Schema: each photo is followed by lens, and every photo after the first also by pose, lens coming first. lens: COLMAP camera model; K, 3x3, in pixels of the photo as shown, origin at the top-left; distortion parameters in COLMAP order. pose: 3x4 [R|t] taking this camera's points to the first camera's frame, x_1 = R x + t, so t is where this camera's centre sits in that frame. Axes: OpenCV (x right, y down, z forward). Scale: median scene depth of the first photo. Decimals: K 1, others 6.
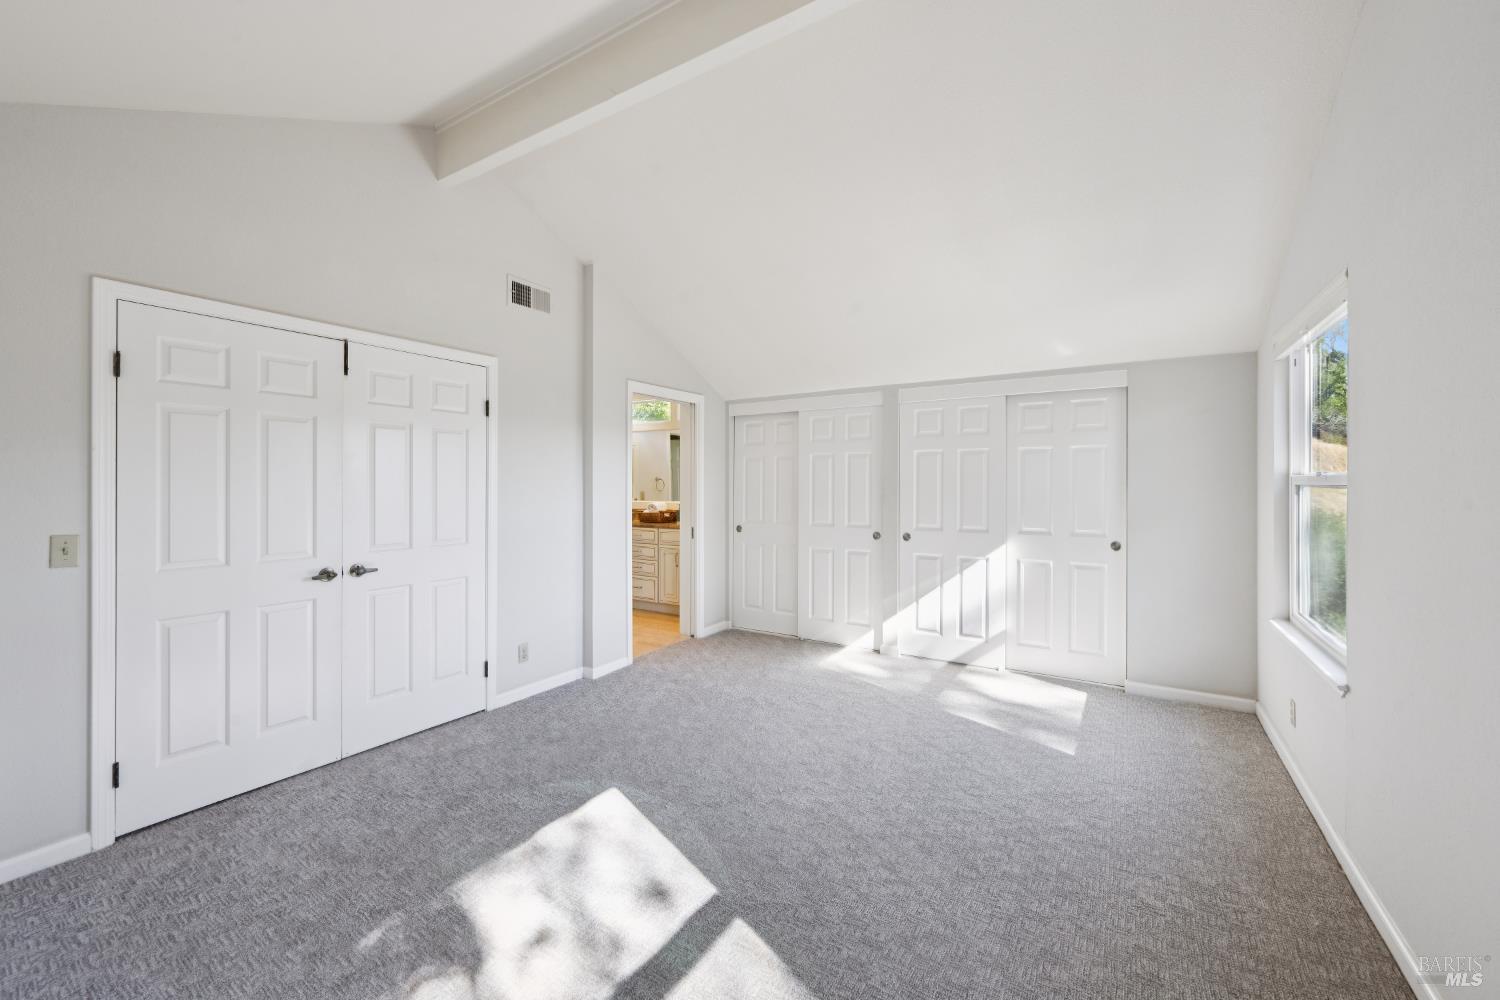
lens RADIAL K [[591.7, 0, 749.9], [0, 591.7, 486.9], [0, 0, 1]] dist [0.002429, 0.000286]
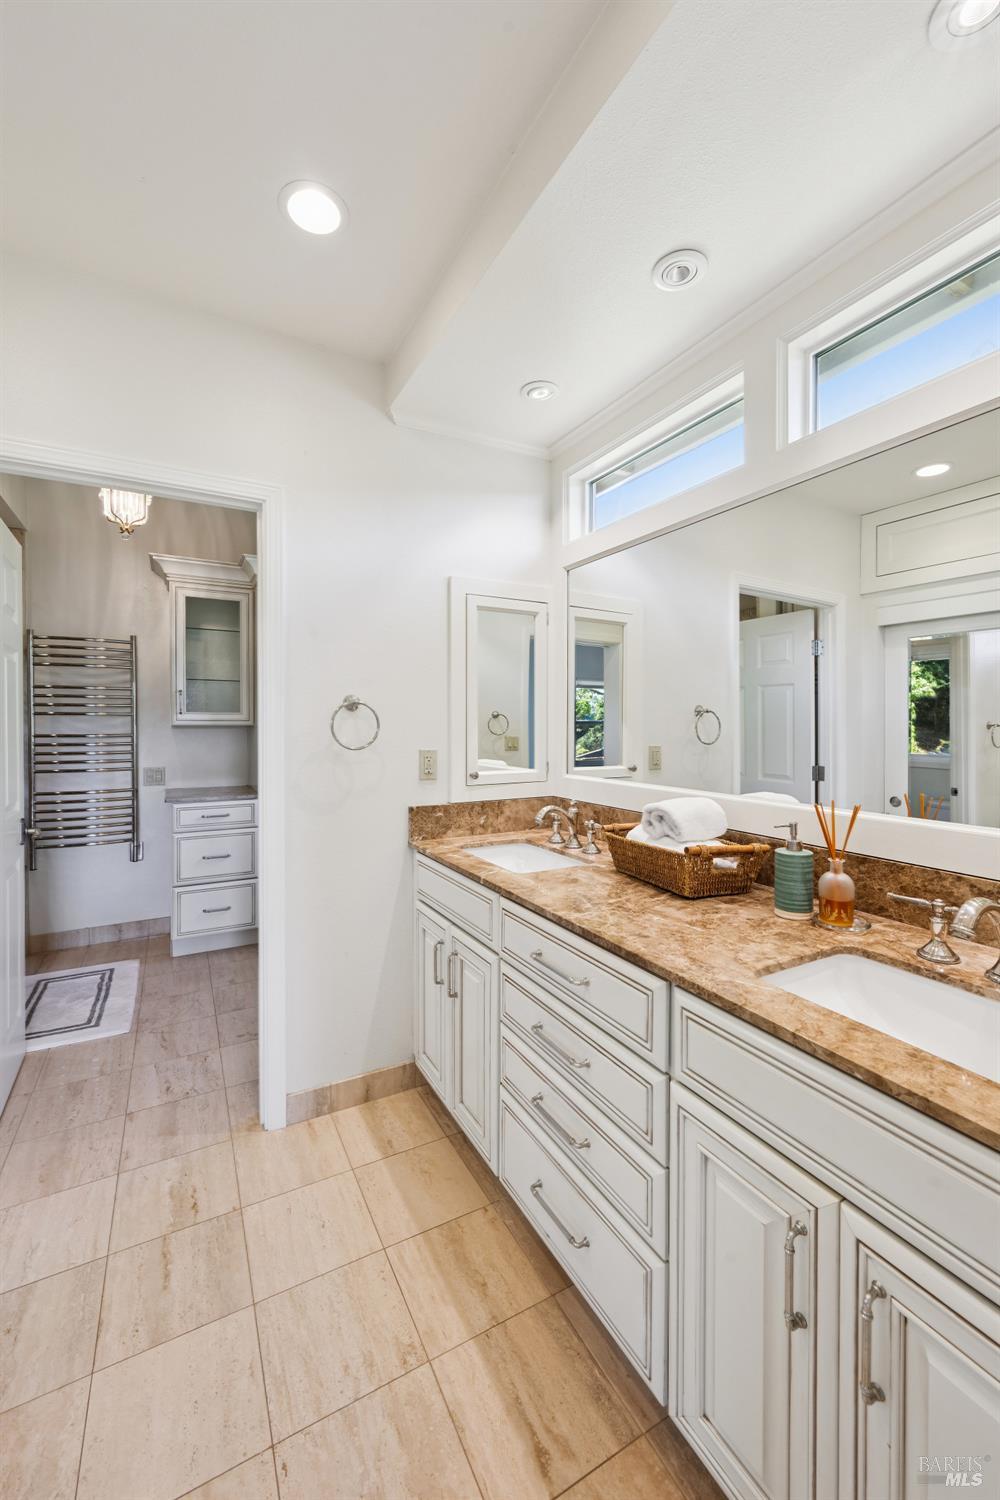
lens RADIAL K [[595.3, 0, 500.2], [0, 595.3, 728.5], [0, 0, 1]] dist [0.000908, 0.000180]
pose [[0.873354, 0.006989, -0.487036, -0.178924], [-0.004506, 0.999970, 0.006270, -0.008523], [0.487065, -0.003281, 0.873360, 1.294157]]
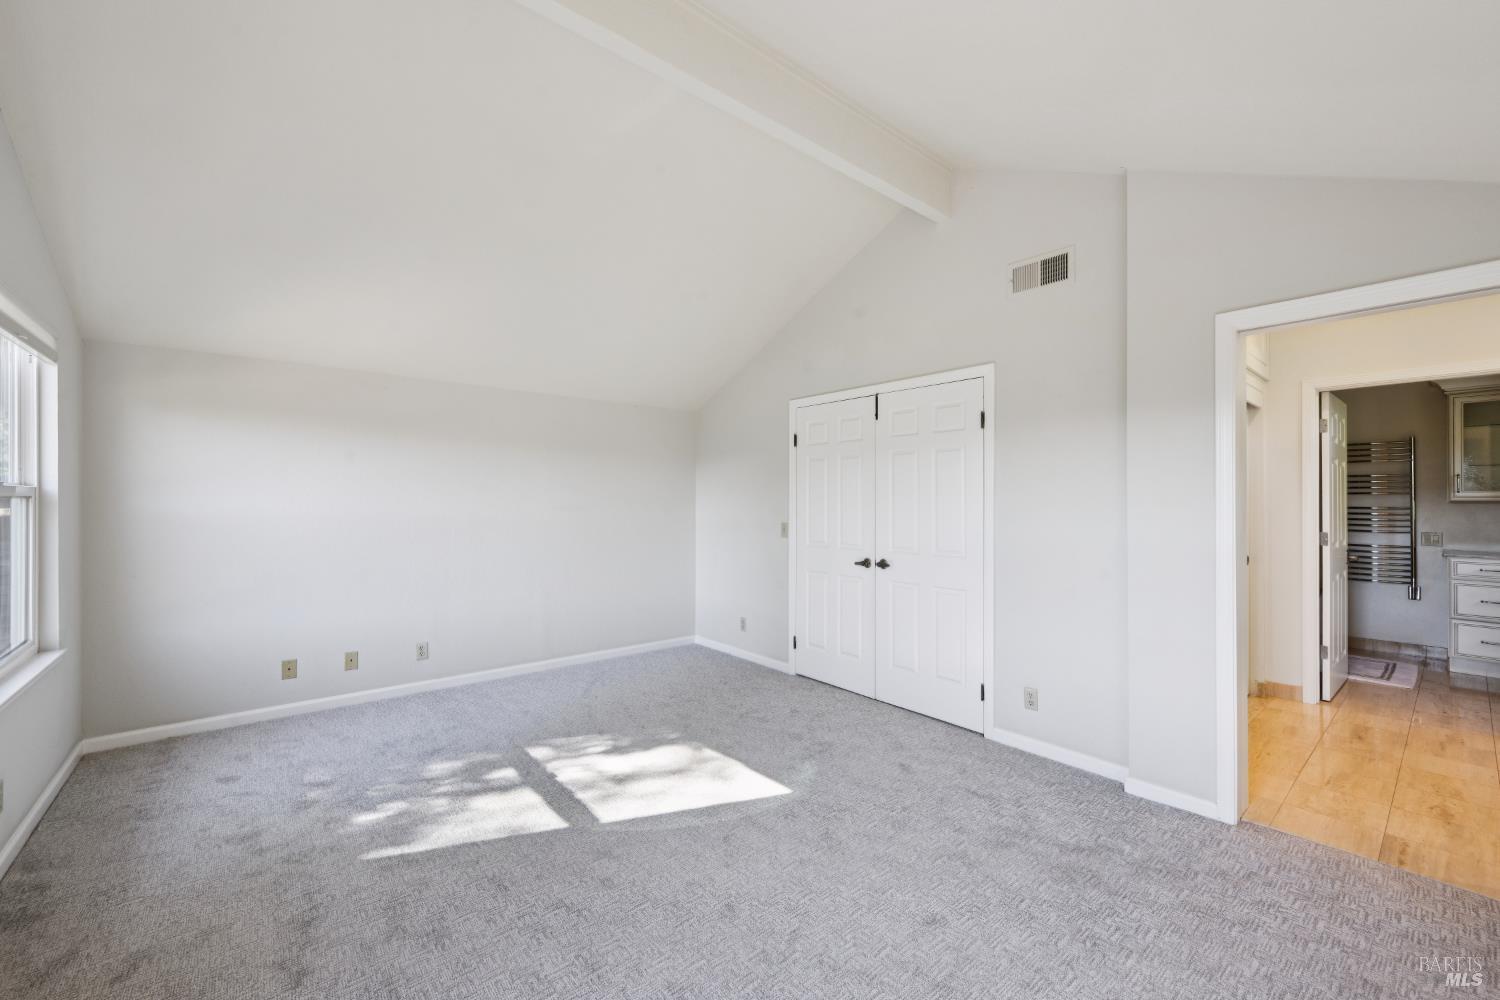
lens RADIAL K [[595.3, 0, 750.0], [0, 595.3, 500.0], [0, 0, 1]] dist [0.000908, 0.000180]
pose [[-0.299455, 0.000027, -0.954111, 0.533581], [-0.004740, 0.999988, 0.001516, -0.002703], [0.954099, 0.004976, -0.299451, 0.843553]]
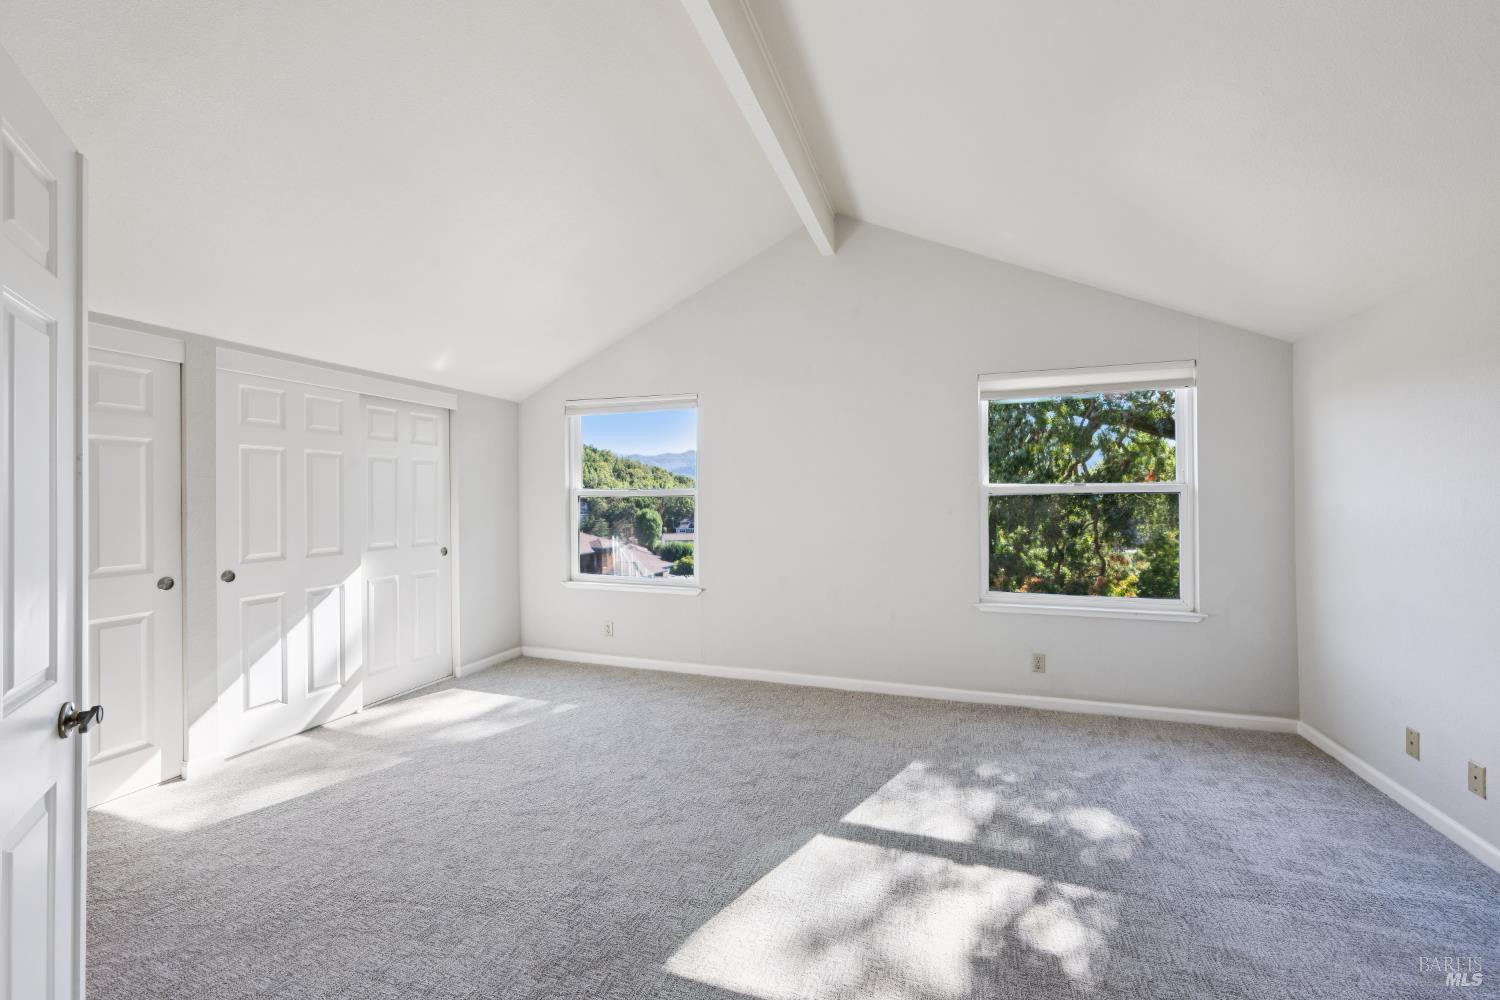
lens RADIAL K [[591.7, 0, 749.9], [0, 591.7, 486.9], [0, 0, 1]] dist [0.002429, 0.000286]
pose [[-0.237751, 0.013586, 0.971231, -0.600512], [0.004887, 0.999906, -0.012791, -0.003426], [-0.971314, 0.001705, -0.237795, 0.715629]]
